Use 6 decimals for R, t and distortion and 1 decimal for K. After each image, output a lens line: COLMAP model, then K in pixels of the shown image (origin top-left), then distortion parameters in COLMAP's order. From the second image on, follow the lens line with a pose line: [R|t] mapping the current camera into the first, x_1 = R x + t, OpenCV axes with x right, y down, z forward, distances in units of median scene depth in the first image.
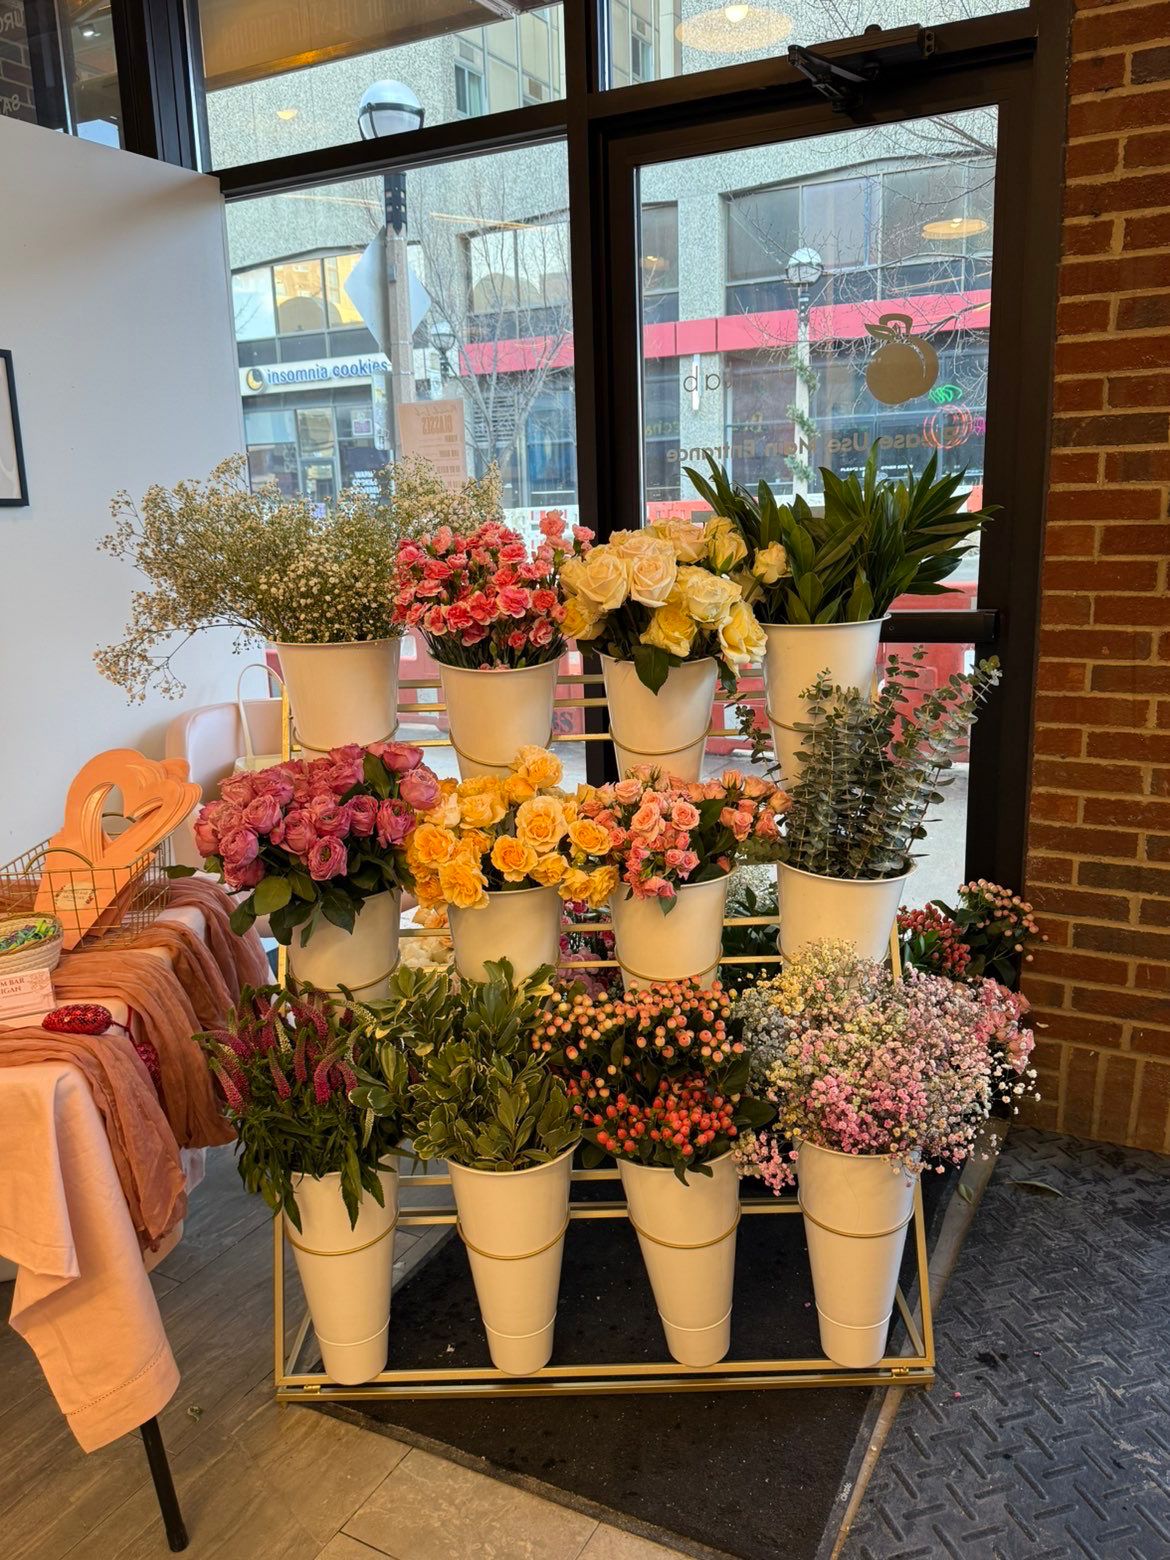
lens RADIAL K [[1231.5, 0, 584.7], [0, 1231.5, 780.6], [0, 0, 1]] dist [-0.002938, 0.011949]
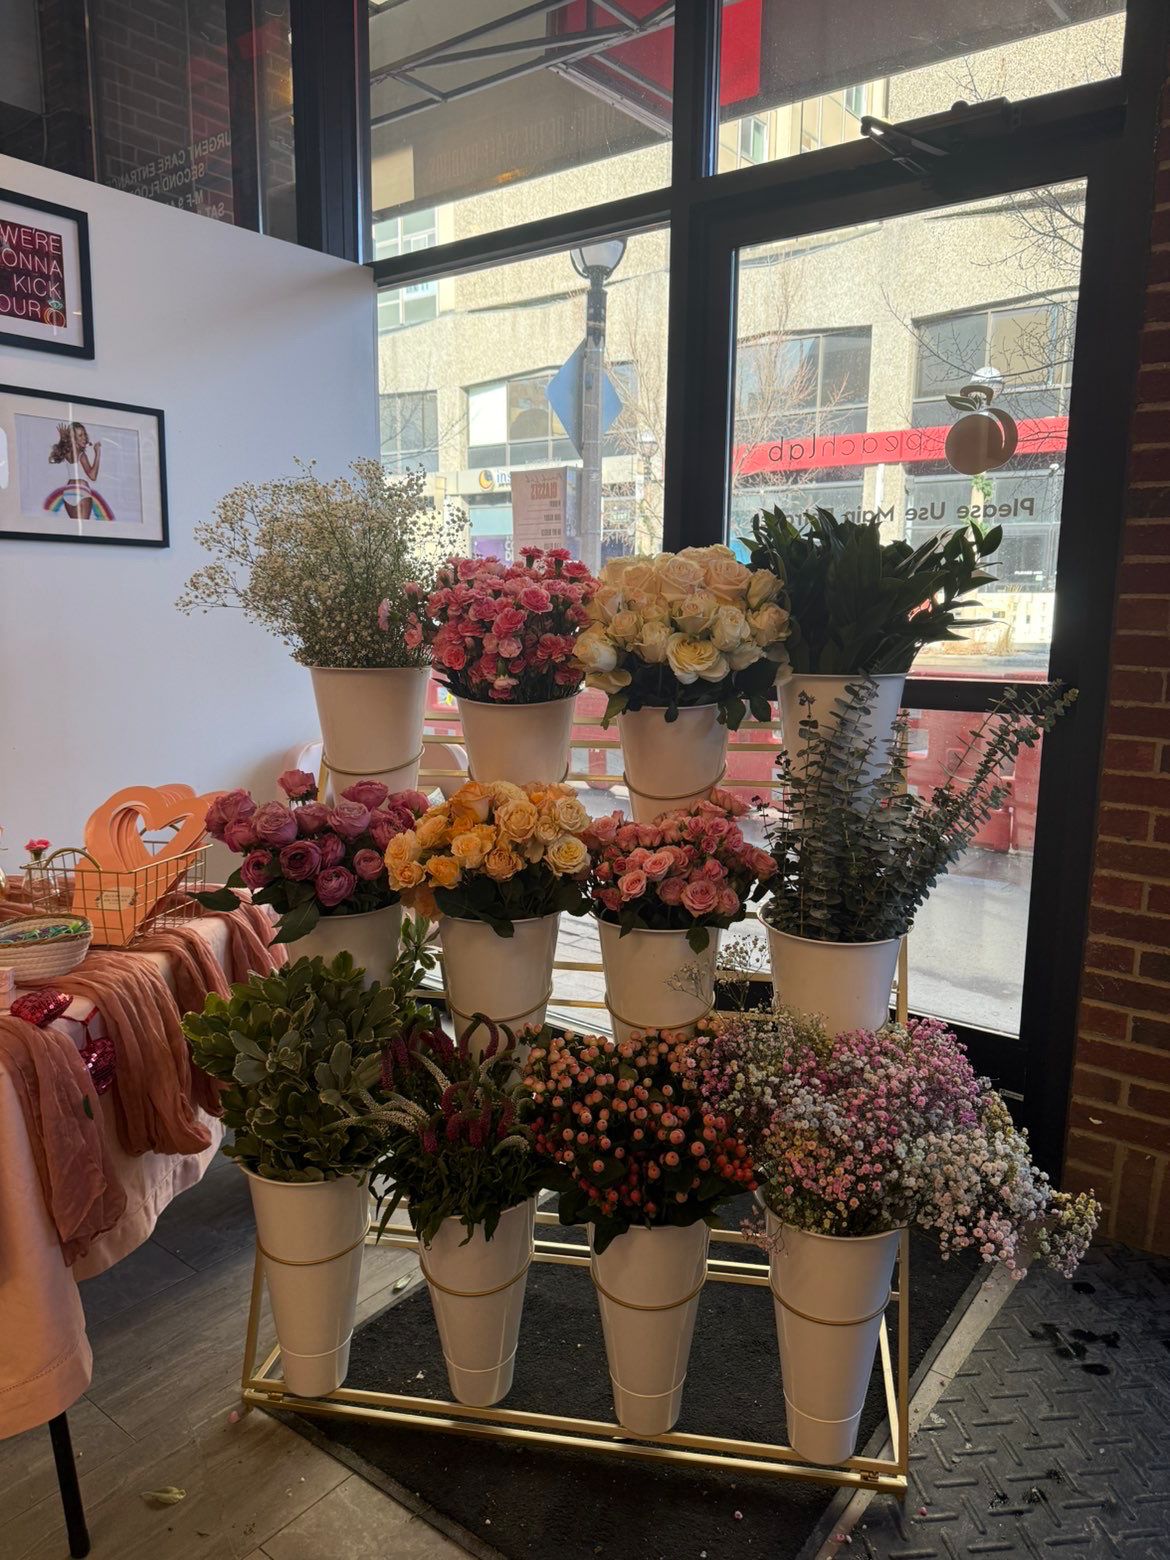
lens RADIAL K [[1124.9, 0, 585.0], [0, 1124.9, 783.0], [0, 0, 1]] dist [0.003486, 0.000521]
pose [[0.985140, 0.068334, -0.157575, 0.106341], [-0.077213, 0.995713, -0.050922, 0.014103], [0.153420, 0.062332, 0.986193, 0.069562]]
